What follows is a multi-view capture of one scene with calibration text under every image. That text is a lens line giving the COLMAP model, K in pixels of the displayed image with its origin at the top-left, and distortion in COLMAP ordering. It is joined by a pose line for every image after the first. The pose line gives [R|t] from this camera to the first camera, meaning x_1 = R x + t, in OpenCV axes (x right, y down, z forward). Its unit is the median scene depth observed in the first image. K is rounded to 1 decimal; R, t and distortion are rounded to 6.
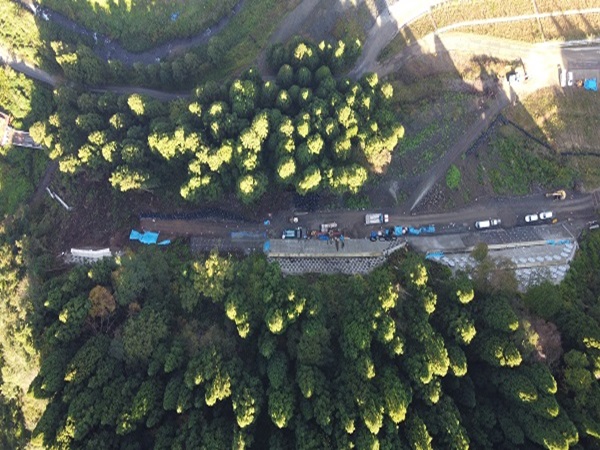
lens RADIAL K [[427.7, 0, 299.4], [0, 427.7, 240.5], [0, 0, 1]] dist [-0.002066, -0.002227]
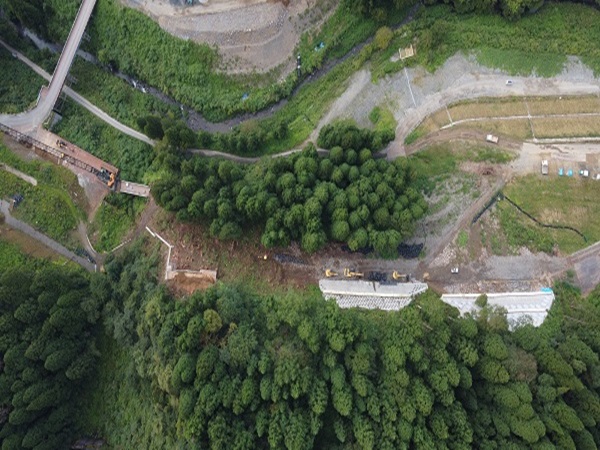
lens RADIAL K [[435.7, 0, 288.0], [0, 435.7, 224.3], [0, 0, 1]] dist [-0.002245, -0.007948]
pose [[0.998442, 0.053866, -0.014533, -0.219399], [-0.054830, 0.995514, -0.077102, -0.080970], [0.010315, 0.077779, 0.996917, -0.480565]]
